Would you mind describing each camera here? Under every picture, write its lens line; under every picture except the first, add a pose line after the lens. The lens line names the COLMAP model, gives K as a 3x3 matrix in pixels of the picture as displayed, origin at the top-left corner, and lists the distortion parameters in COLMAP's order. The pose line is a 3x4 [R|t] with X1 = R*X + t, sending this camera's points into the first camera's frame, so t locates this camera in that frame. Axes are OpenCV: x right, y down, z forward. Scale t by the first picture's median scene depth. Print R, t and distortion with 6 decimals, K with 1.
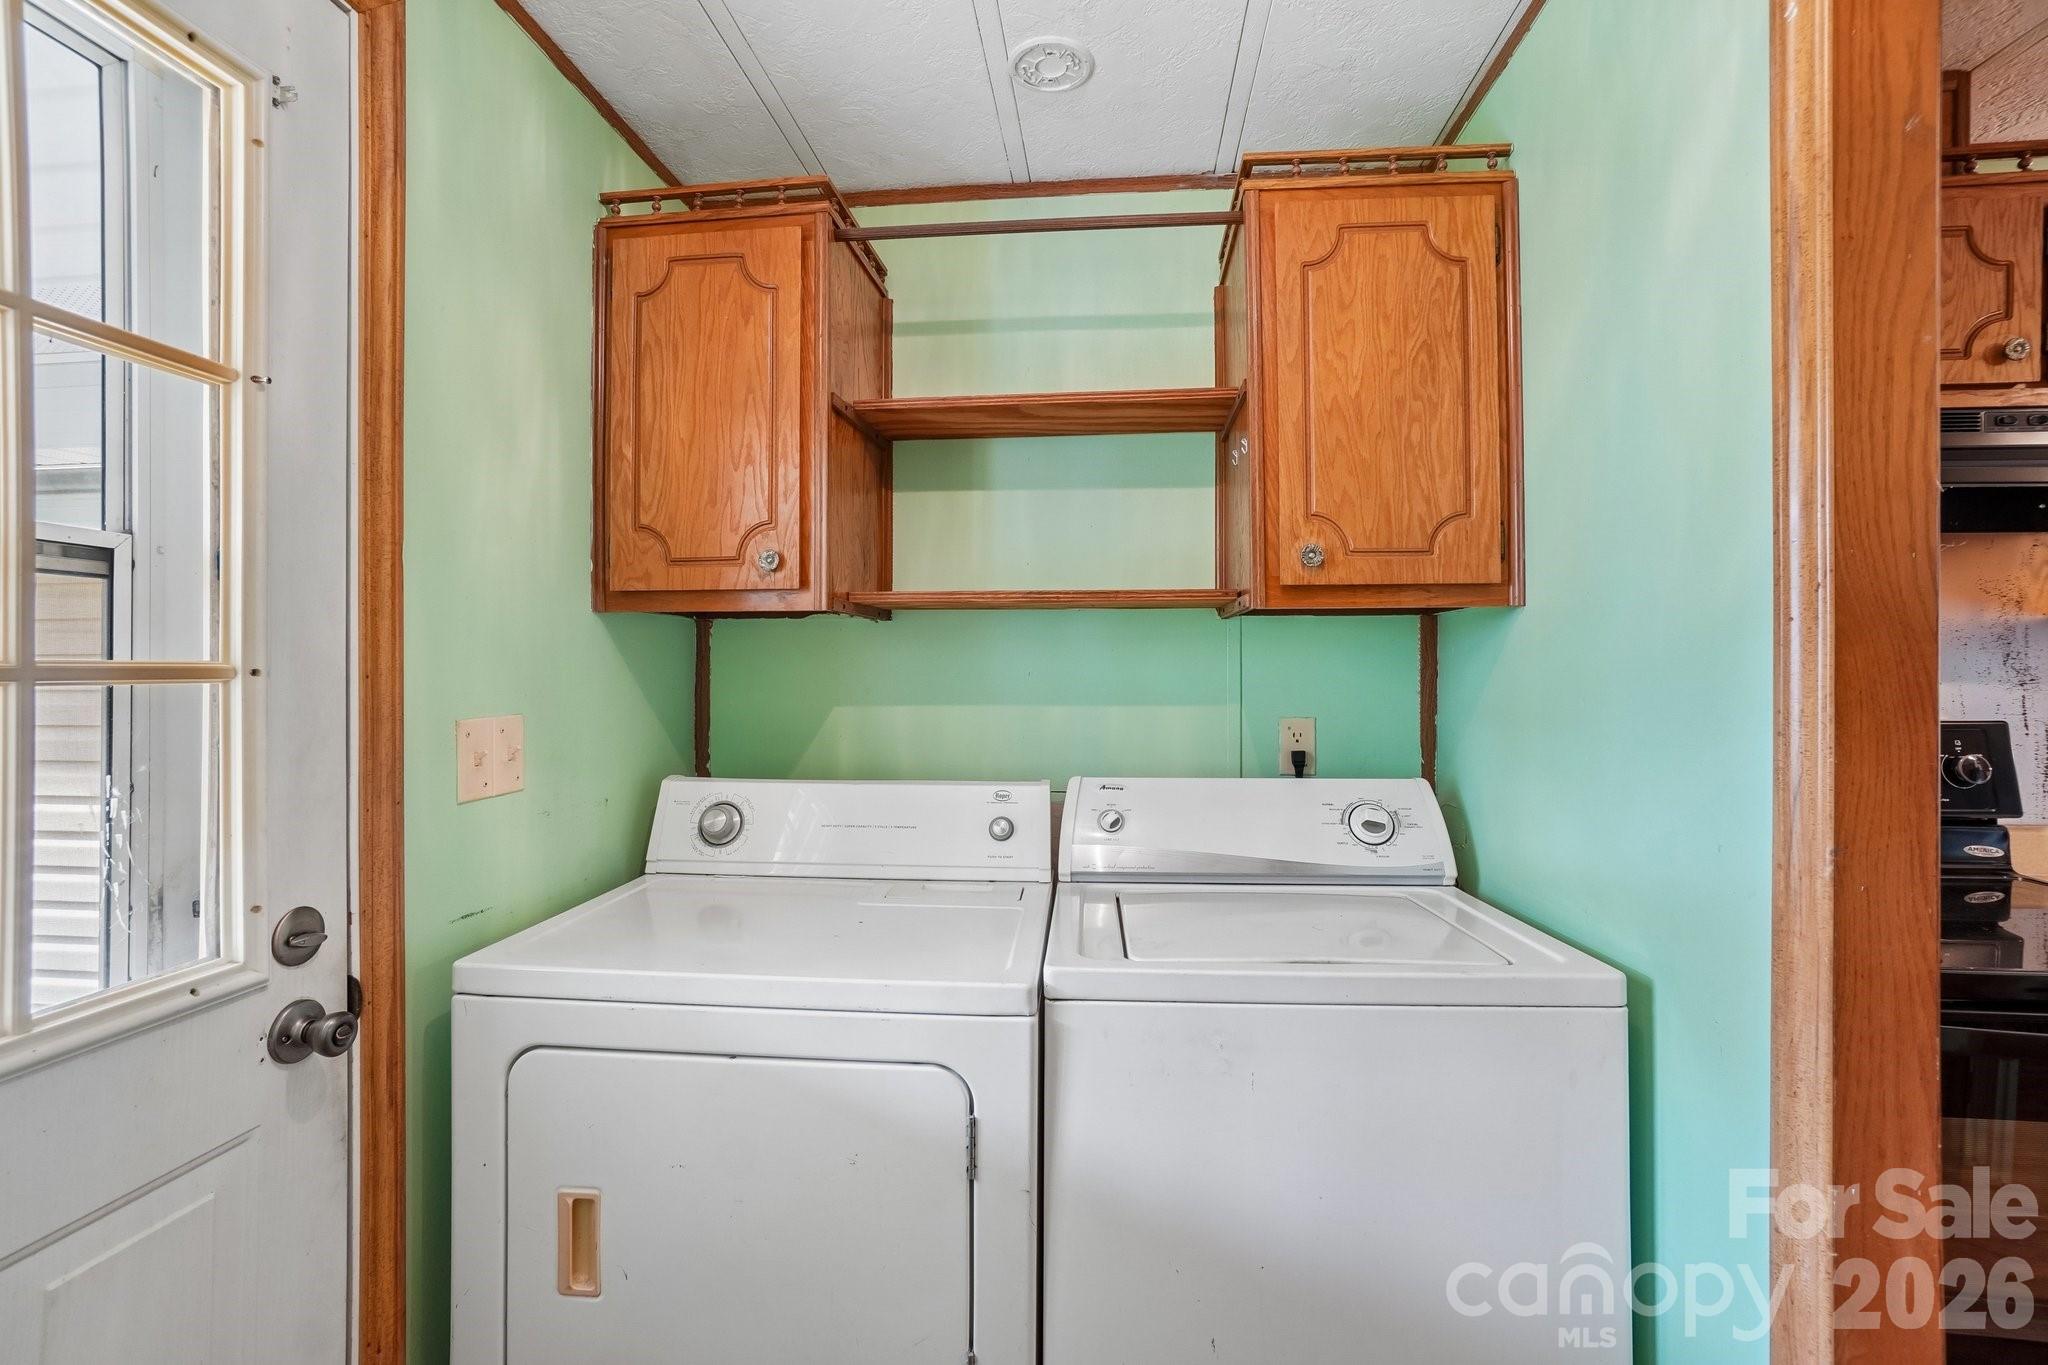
lens RADIAL K [[920.3, 0, 1019.1], [0, 920.3, 674.0], [0, 0, 1]] dist [-0.053215, 0.016956]
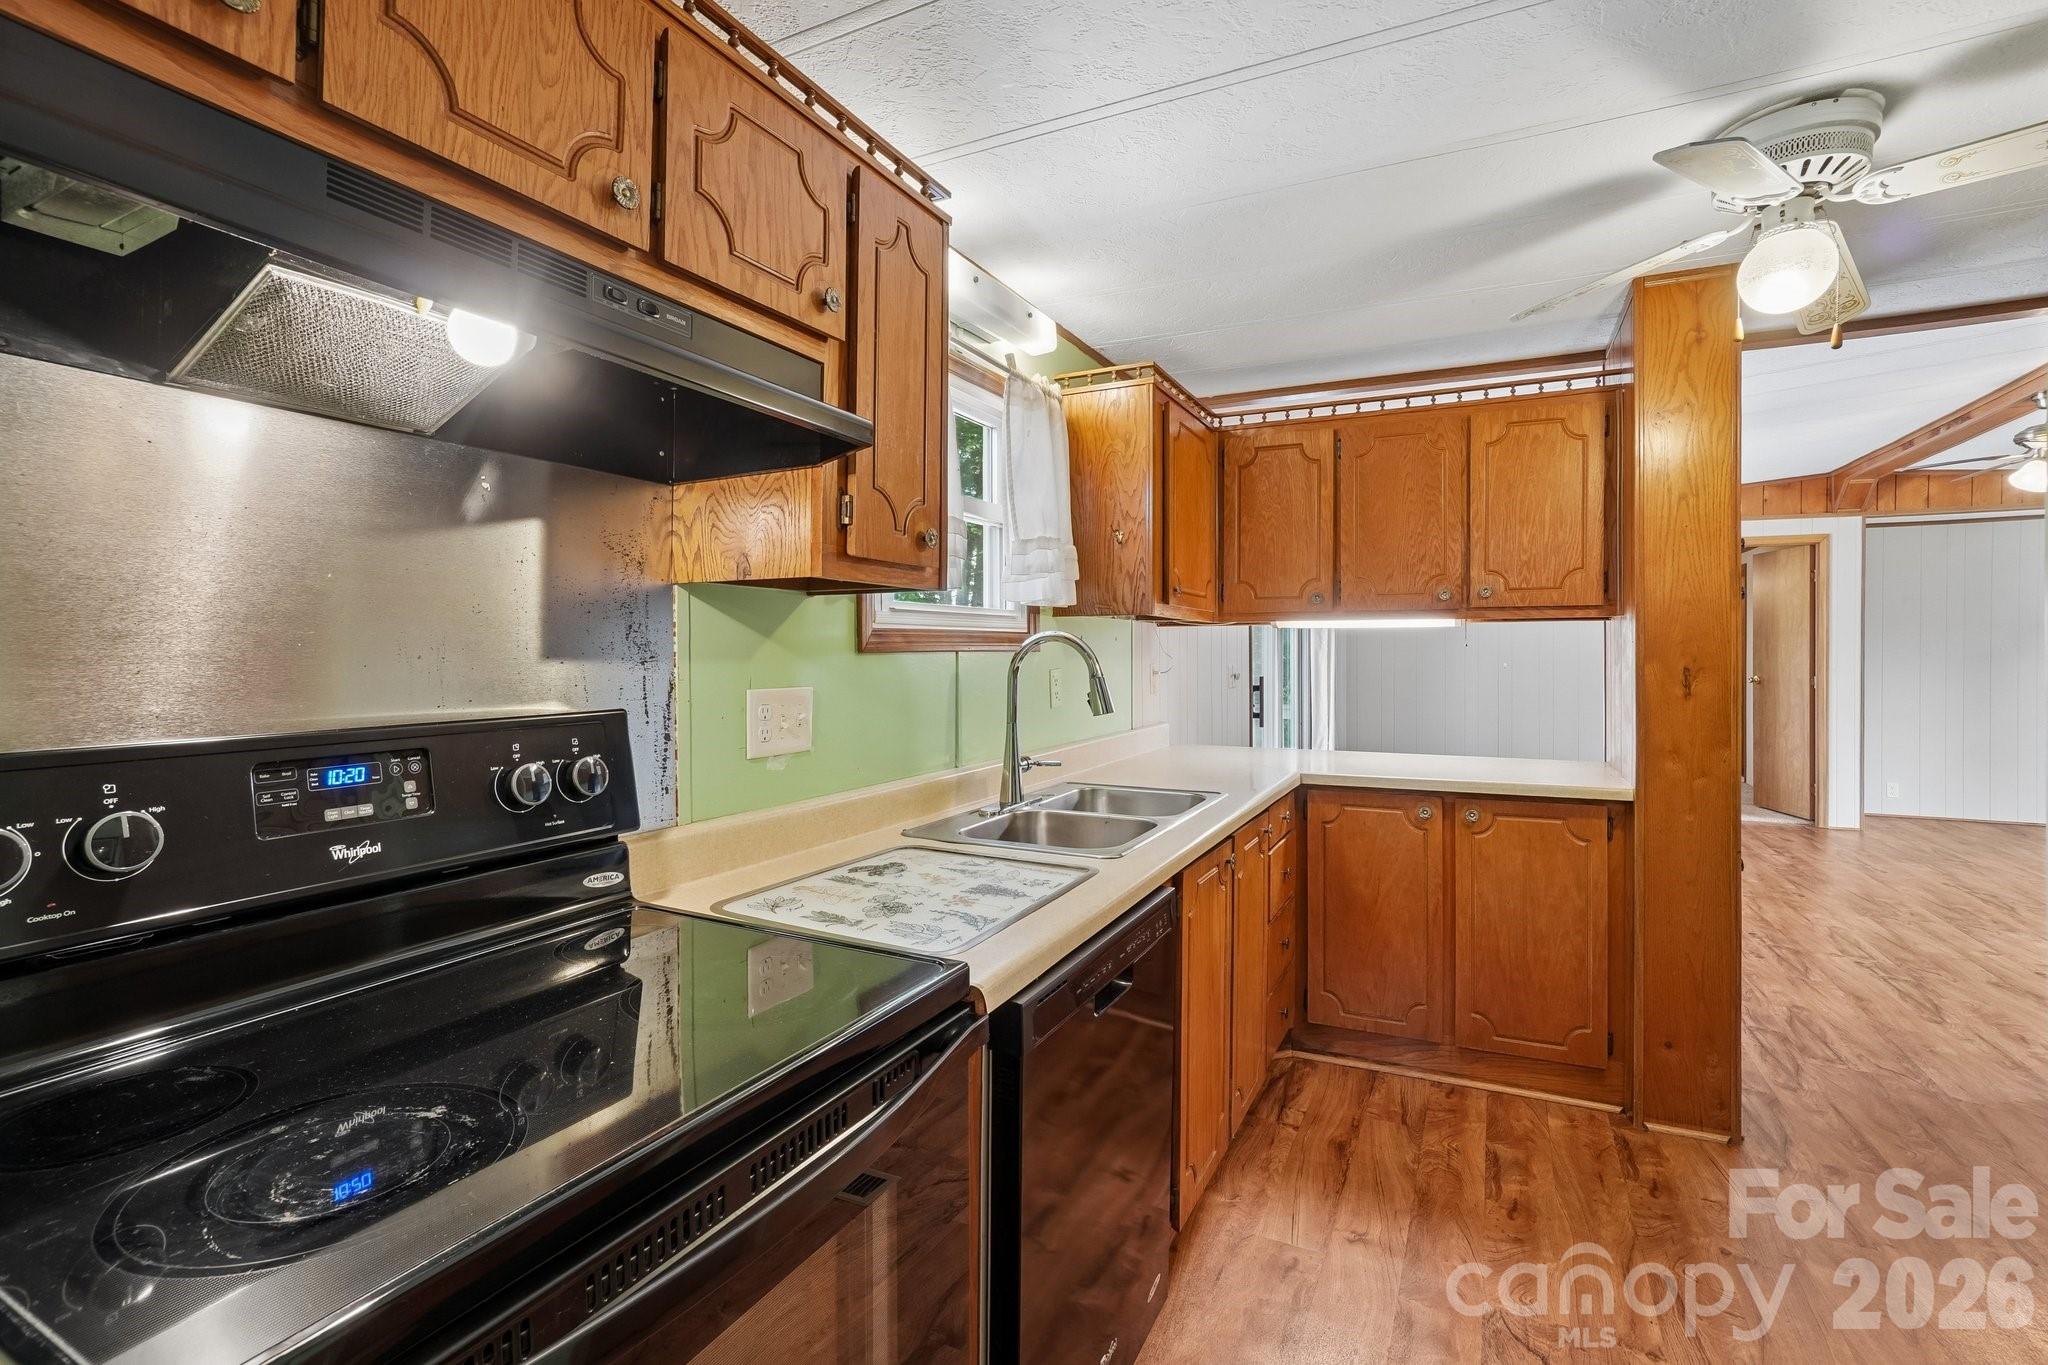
lens RADIAL K [[920.3, 0, 1006.7], [0, 920.3, 642.4], [0, 0, 1]] dist [-0.053215, 0.016956]
pose [[0.372064, 0.012730, 0.928120, 0.492497], [0.006616, 0.999844, -0.016365, 0.009510], [-0.928184, 0.012229, 0.371921, 0.383661]]
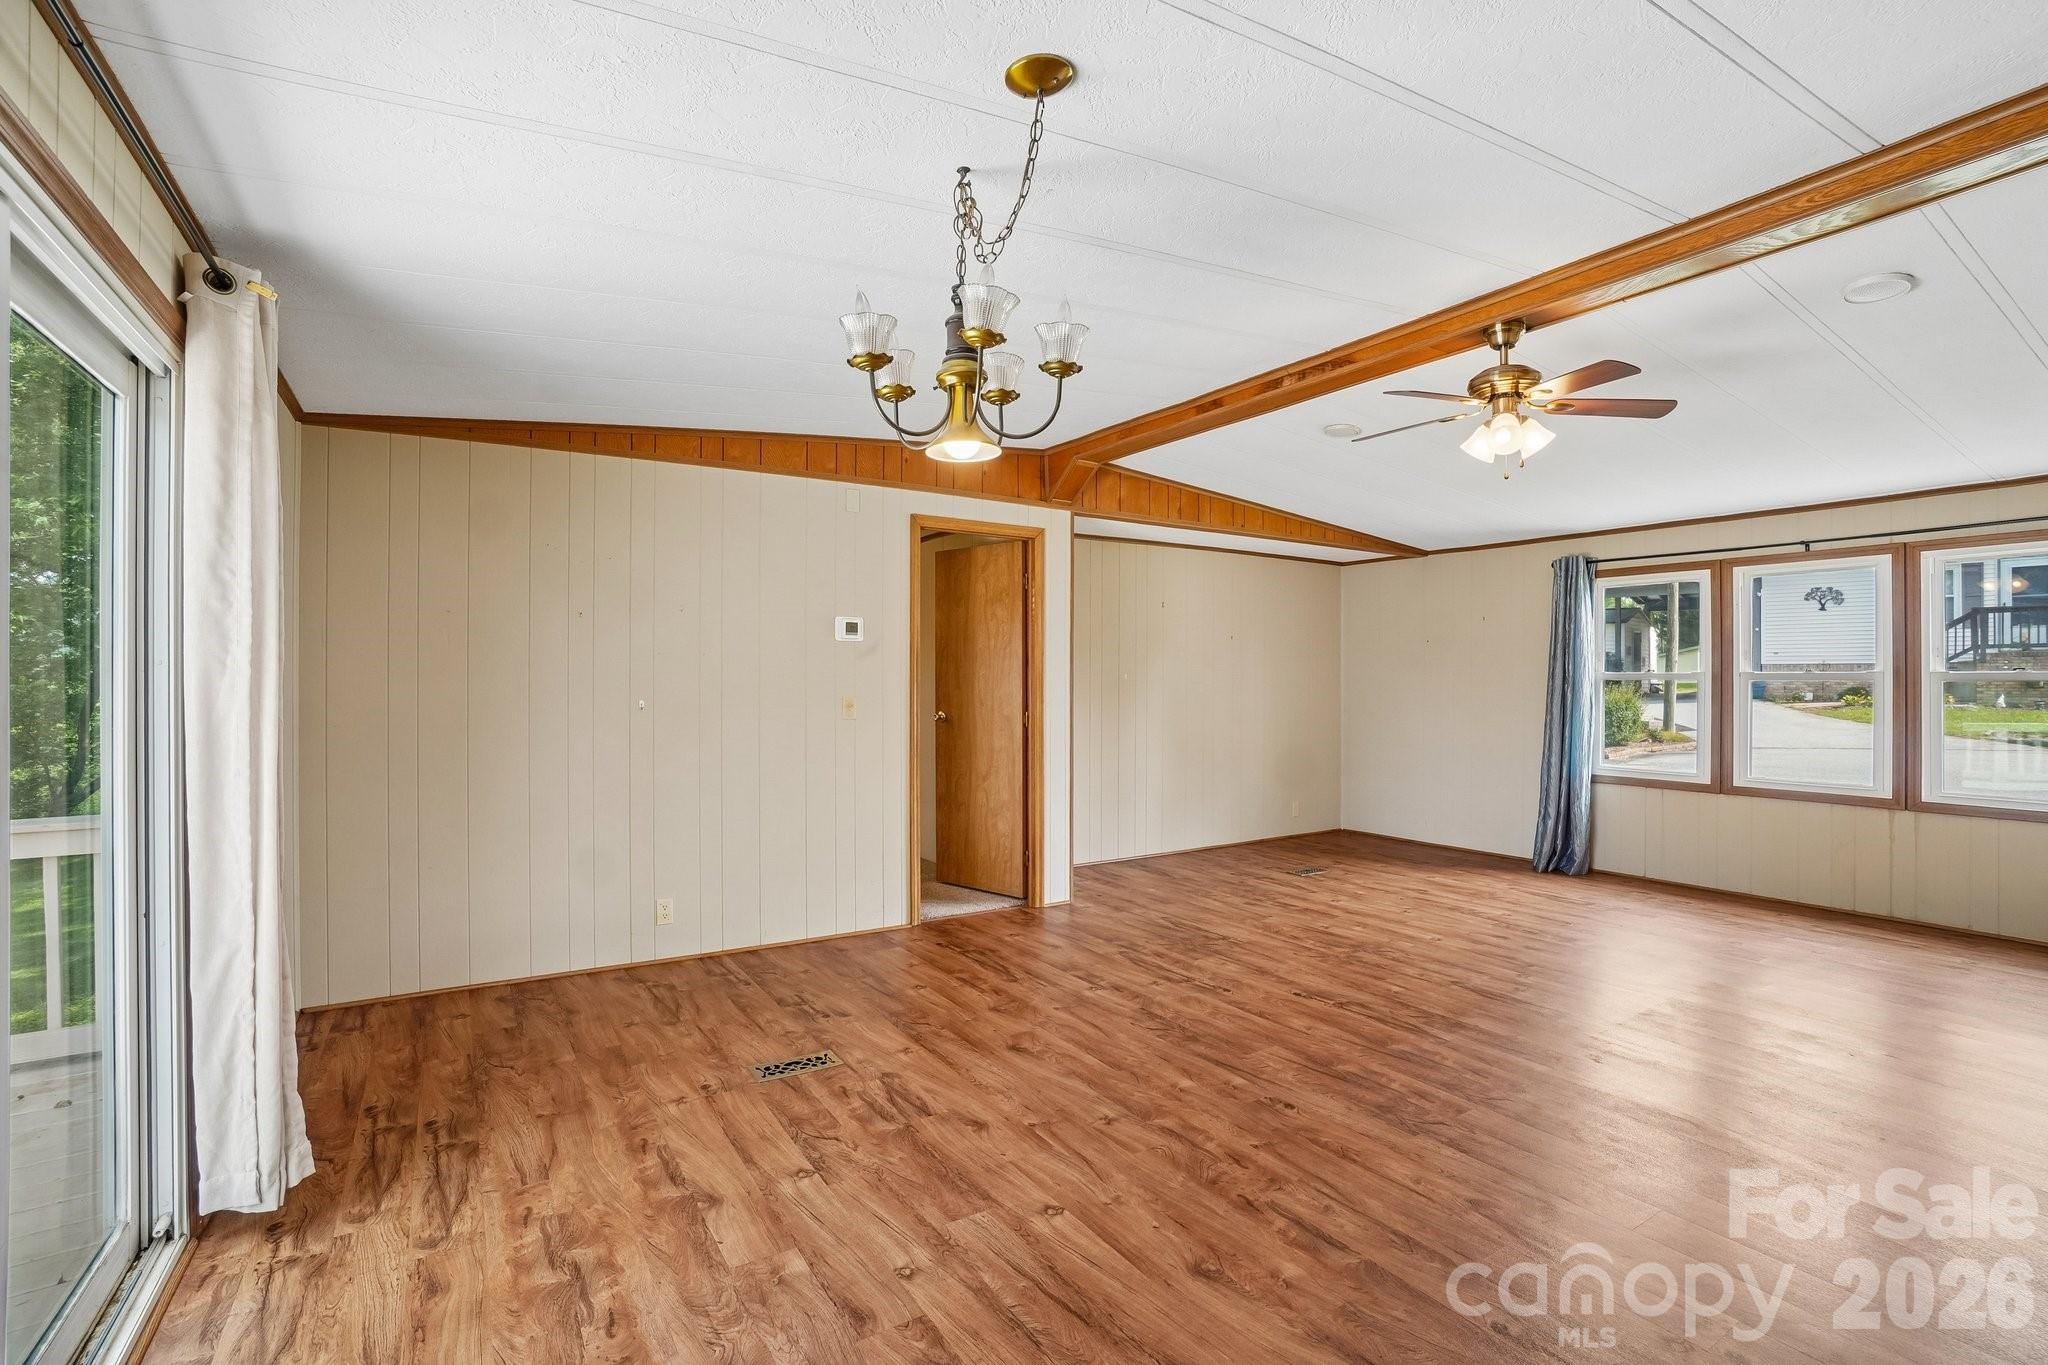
lens RADIAL K [[920.3, 0, 1013.0], [0, 920.3, 679.7], [0, 0, 1]] dist [-0.053215, 0.016956]
pose [[-0.621347, 0.002895, 0.783530, 3.411452], [0.009585, 0.999946, 0.003907, -0.005313], [-0.783477, 0.009938, -0.621342, 0.537076]]
